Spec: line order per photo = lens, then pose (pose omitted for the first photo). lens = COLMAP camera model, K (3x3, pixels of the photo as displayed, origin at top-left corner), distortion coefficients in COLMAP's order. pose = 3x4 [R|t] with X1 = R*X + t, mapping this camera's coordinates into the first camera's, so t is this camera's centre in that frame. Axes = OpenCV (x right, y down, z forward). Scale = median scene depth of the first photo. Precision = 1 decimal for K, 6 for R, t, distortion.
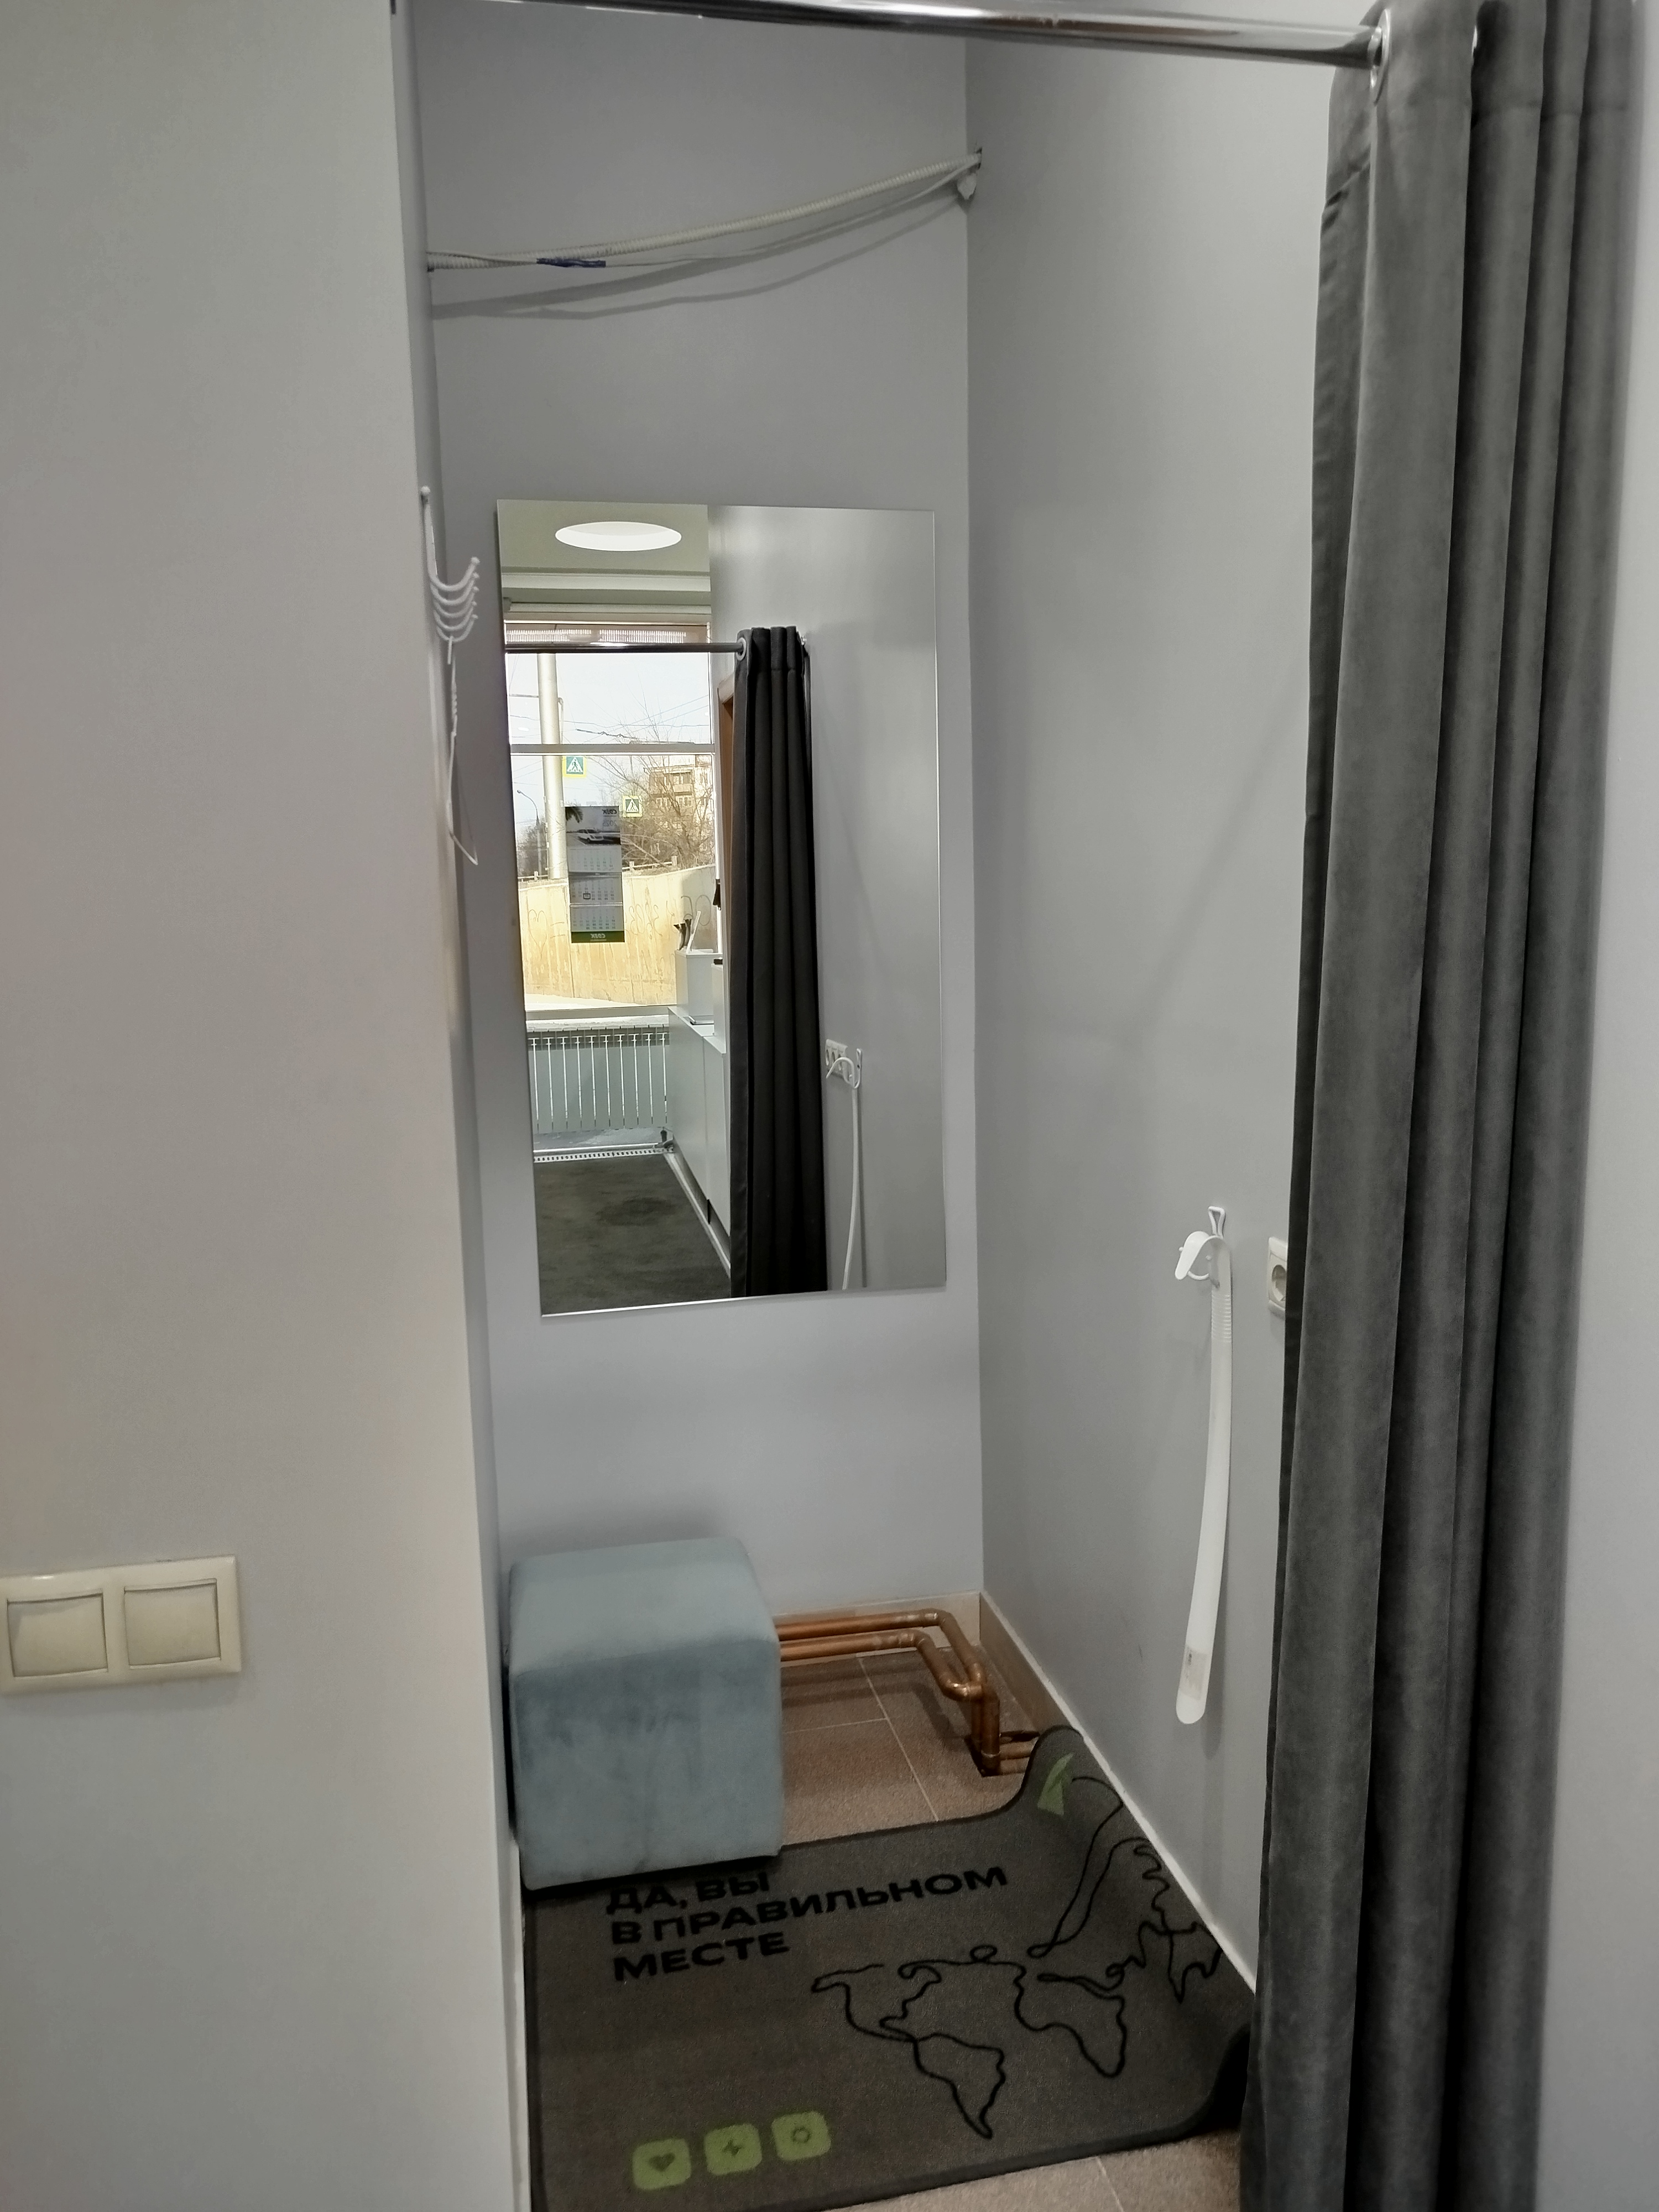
lens RADIAL K [[1554.8, 0, 836.5], [0, 1554.8, 1098.0], [0, 0, 1]] dist [0.000563, 0.005246]
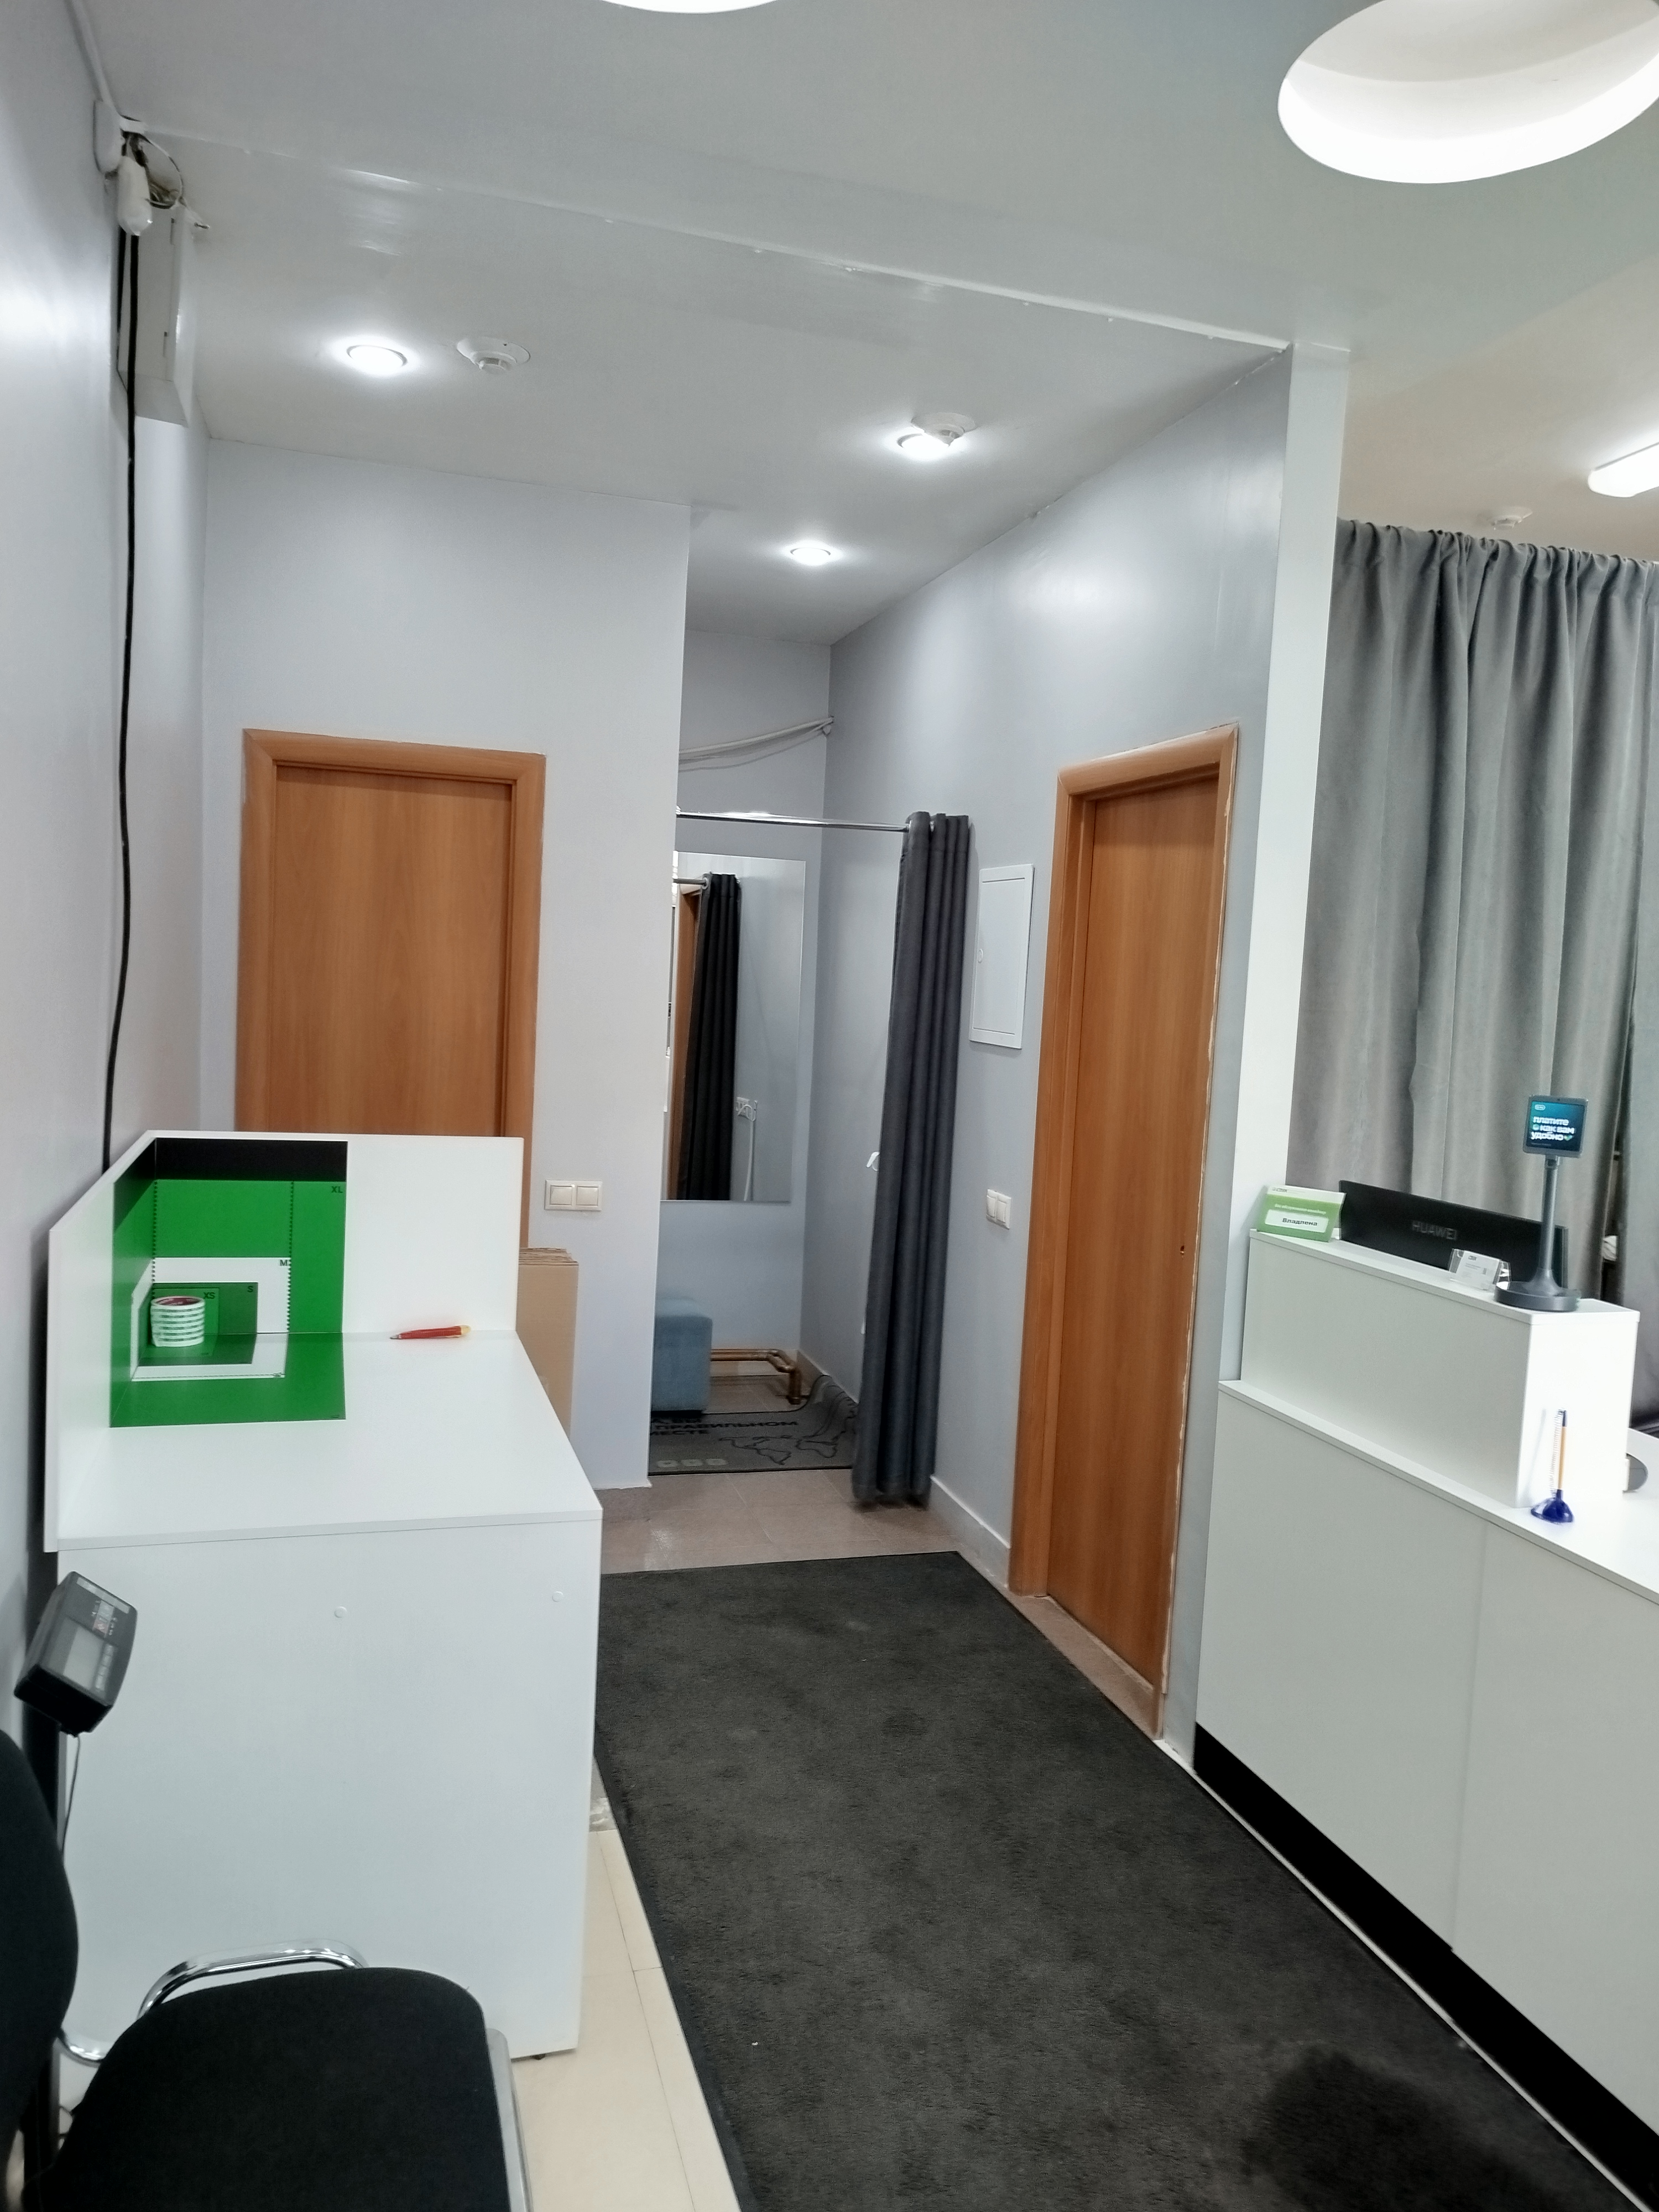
lens RADIAL K [[1554.8, 0, 836.5], [0, 1554.8, 1098.0], [0, 0, 1]] dist [0.000563, 0.005246]
pose [[0.995134, 0.065211, 0.073869, -0.046110], [-0.059797, 0.995517, -0.073284, 0.165828], [-0.078317, 0.068510, 0.994572, -1.510849]]
